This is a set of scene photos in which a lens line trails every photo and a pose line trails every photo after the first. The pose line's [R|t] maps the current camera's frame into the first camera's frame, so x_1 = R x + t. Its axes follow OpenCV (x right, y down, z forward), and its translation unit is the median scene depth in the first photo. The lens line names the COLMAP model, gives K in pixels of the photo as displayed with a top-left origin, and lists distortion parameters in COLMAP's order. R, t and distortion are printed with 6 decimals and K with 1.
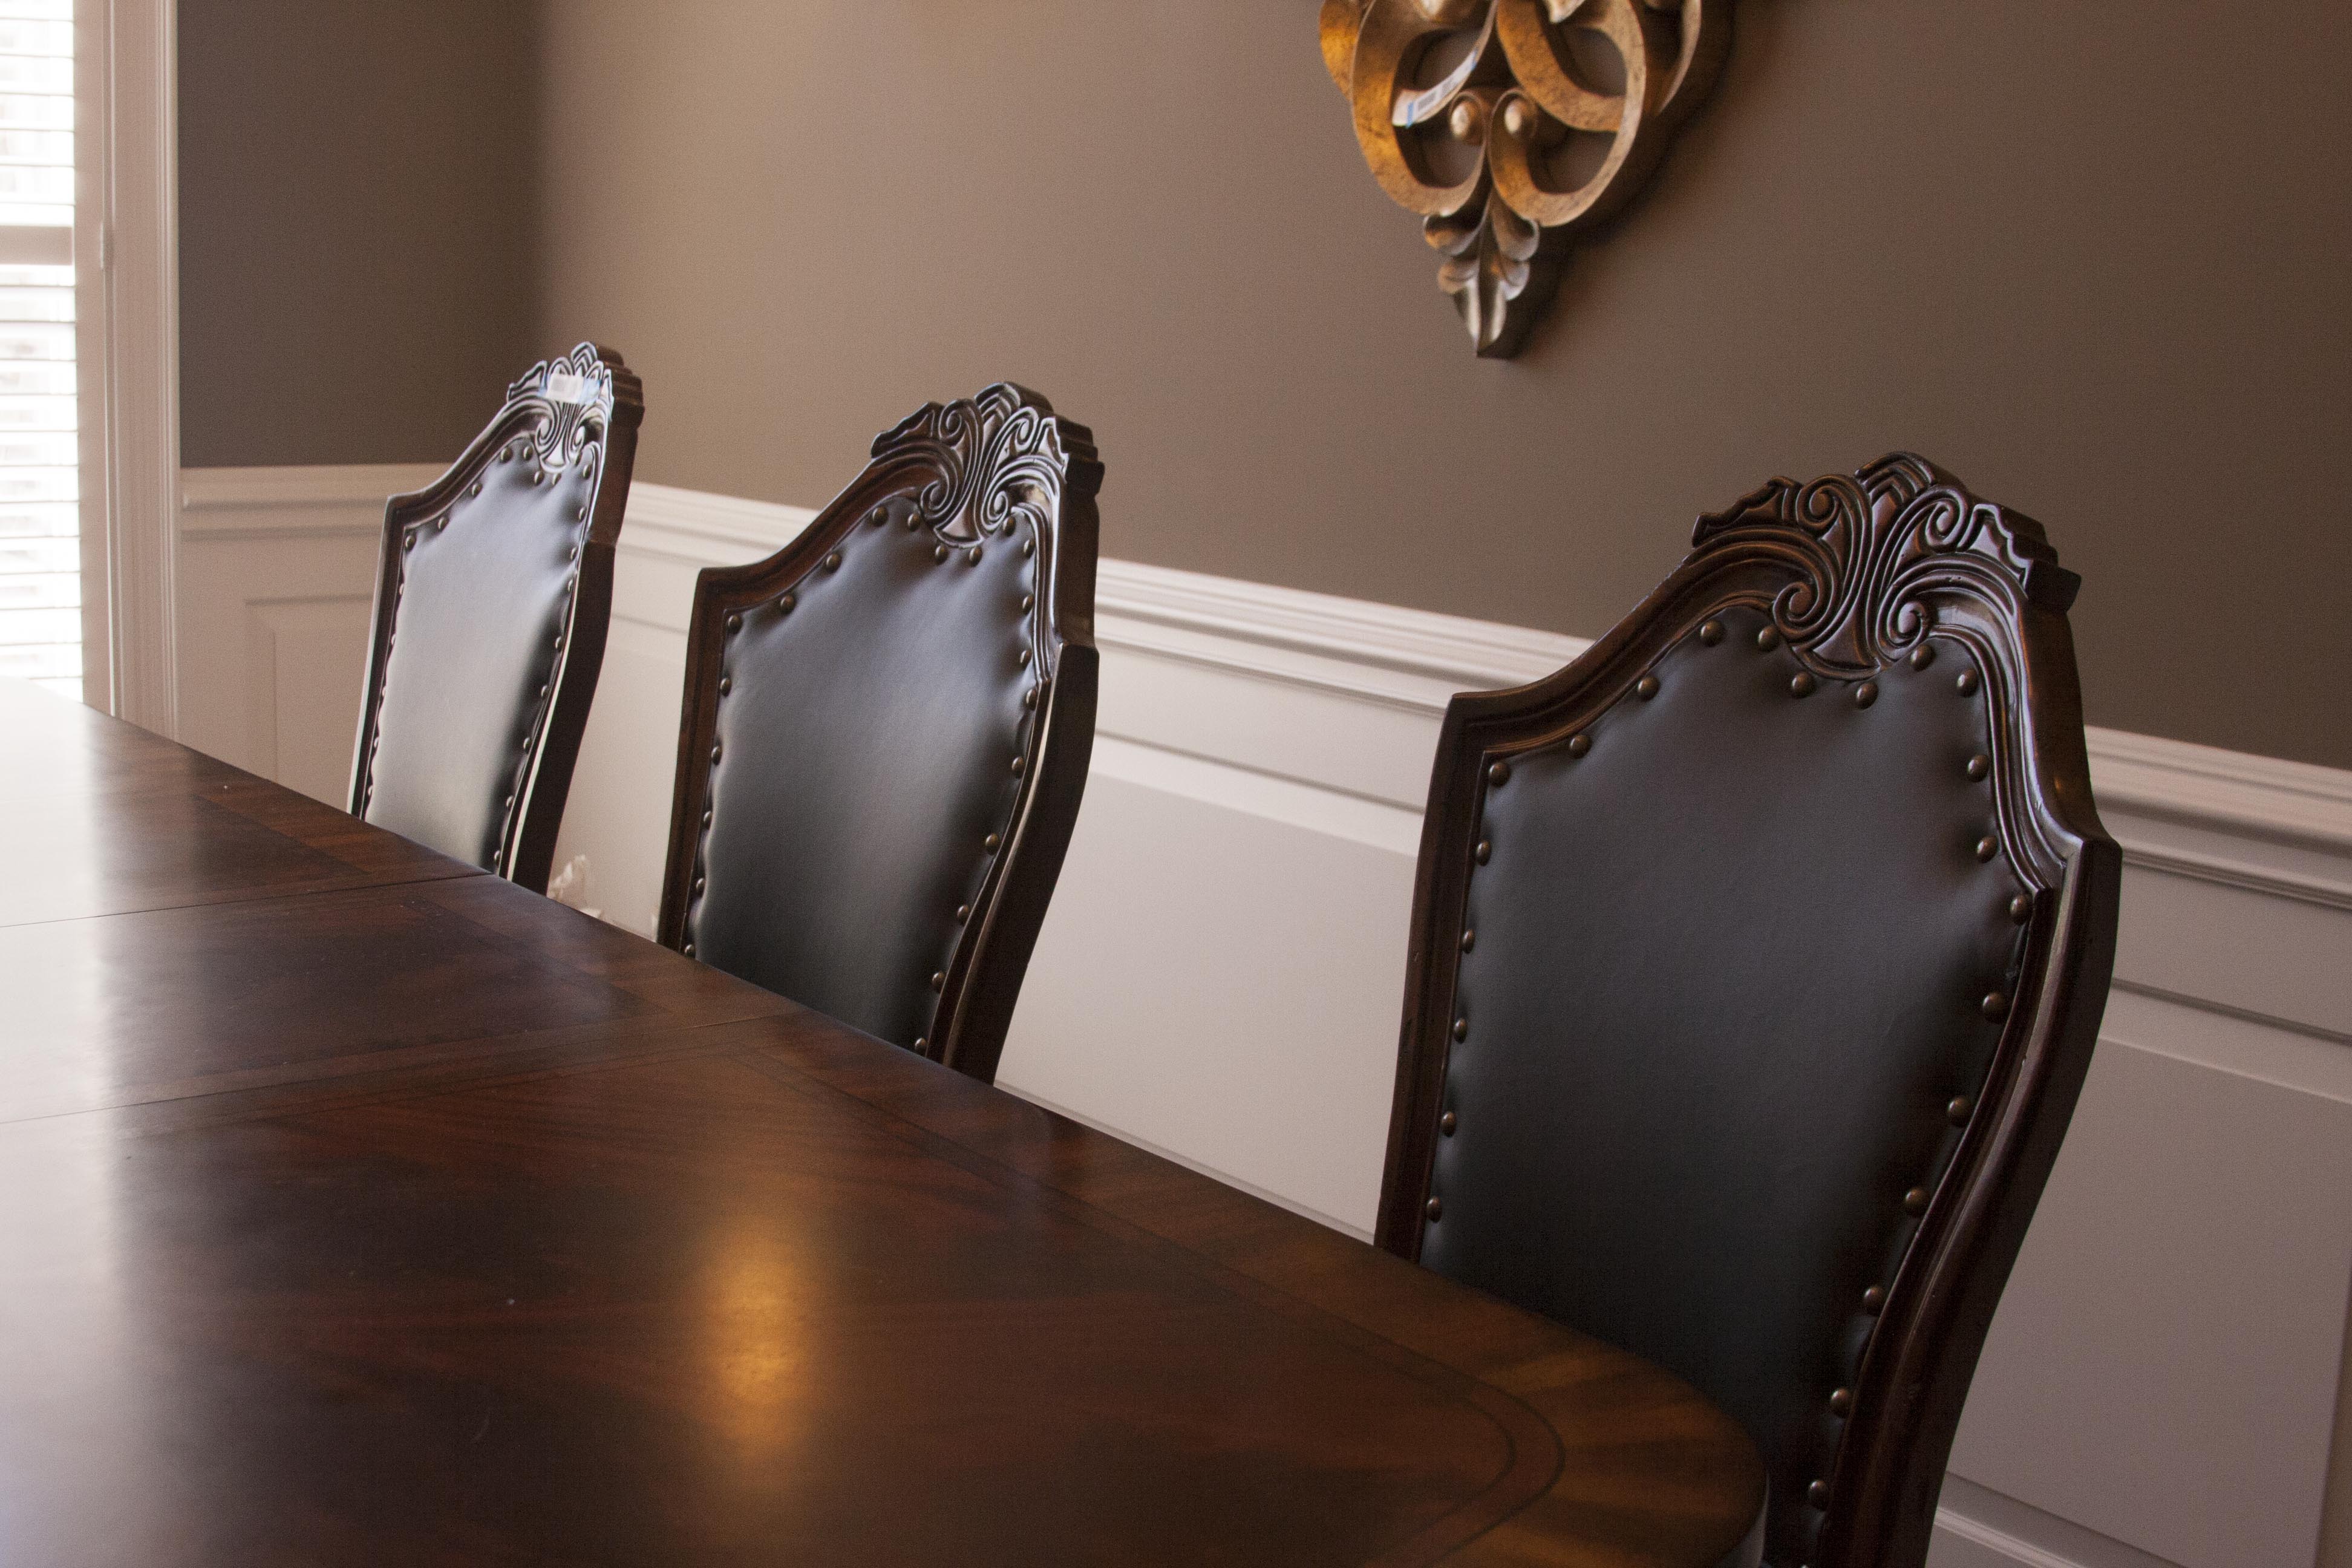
lens RADIAL K [[2910.9, 0, 1176.0], [0, 2910.9, 784.0], [0, 0, 1]] dist [-0.032468, -0.027836]
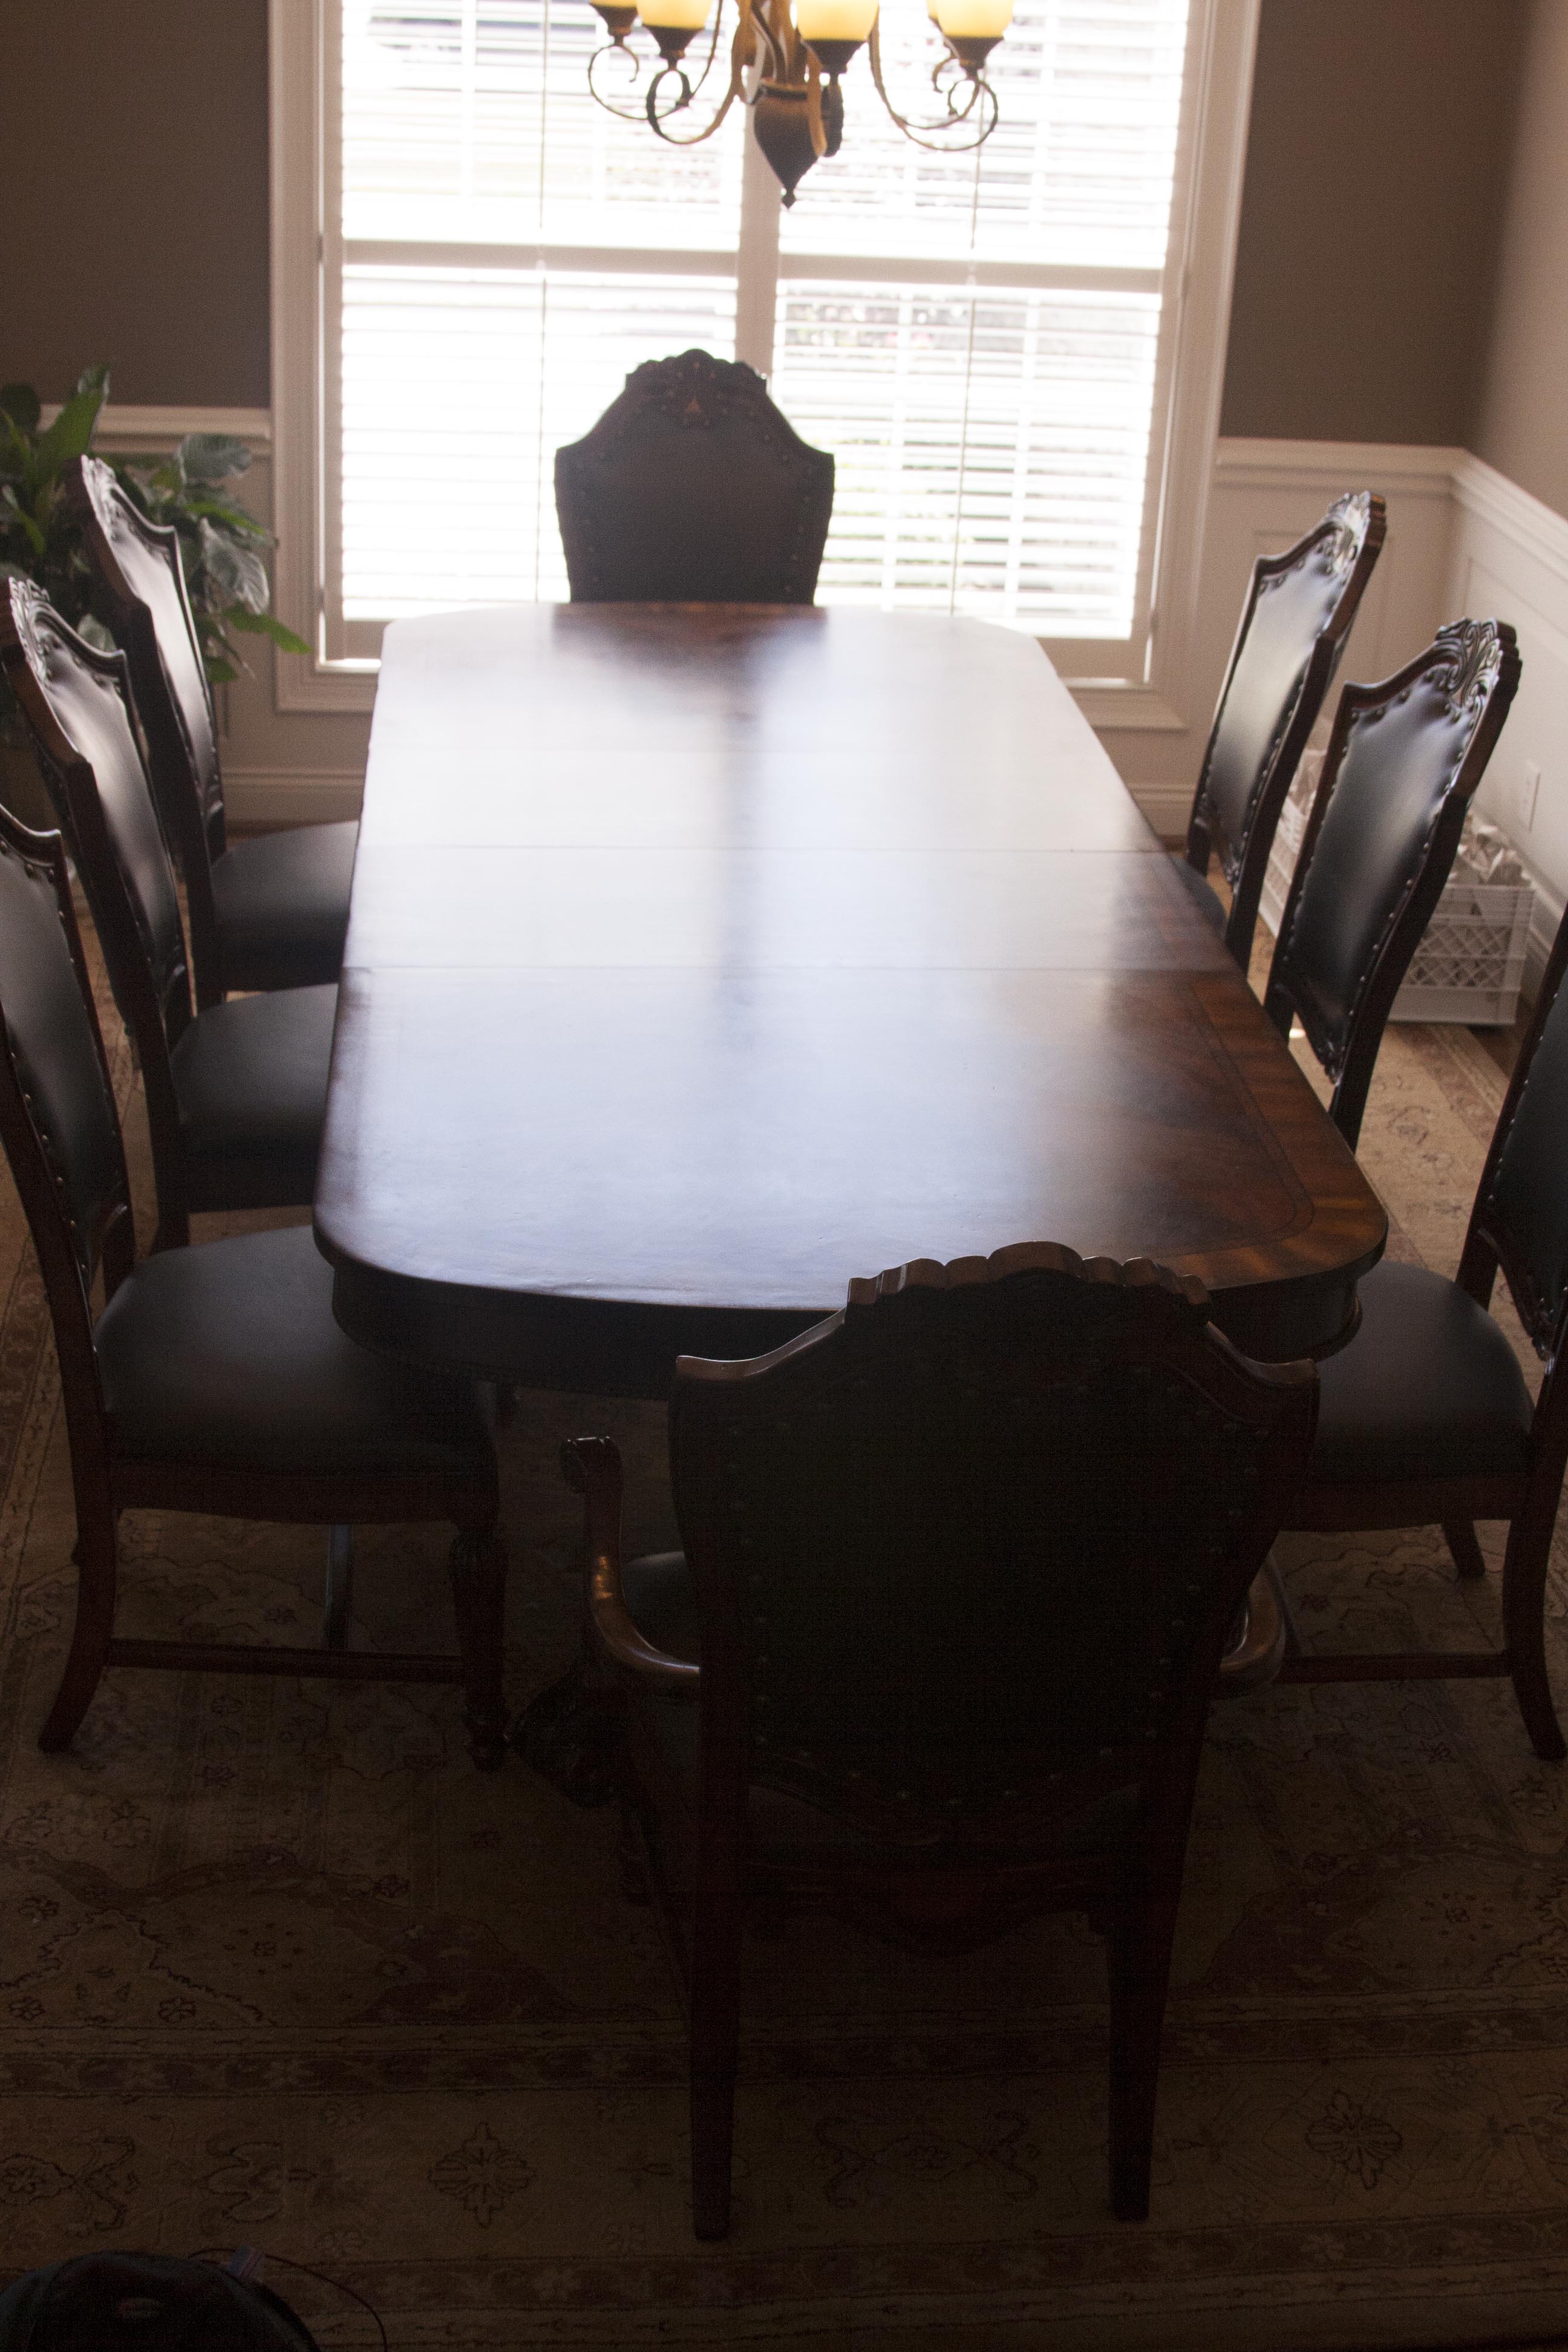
lens RADIAL K [[2910.9, 0, 784.0], [0, 2910.9, 1176.0], [0, 0, 1]] dist [-0.032468, -0.027836]
pose [[0.846568, 0.233015, -0.478568, 0.258638], [-0.115753, 0.958164, 0.261768, -0.118082], [0.519543, -0.166209, 0.838123, -0.388738]]
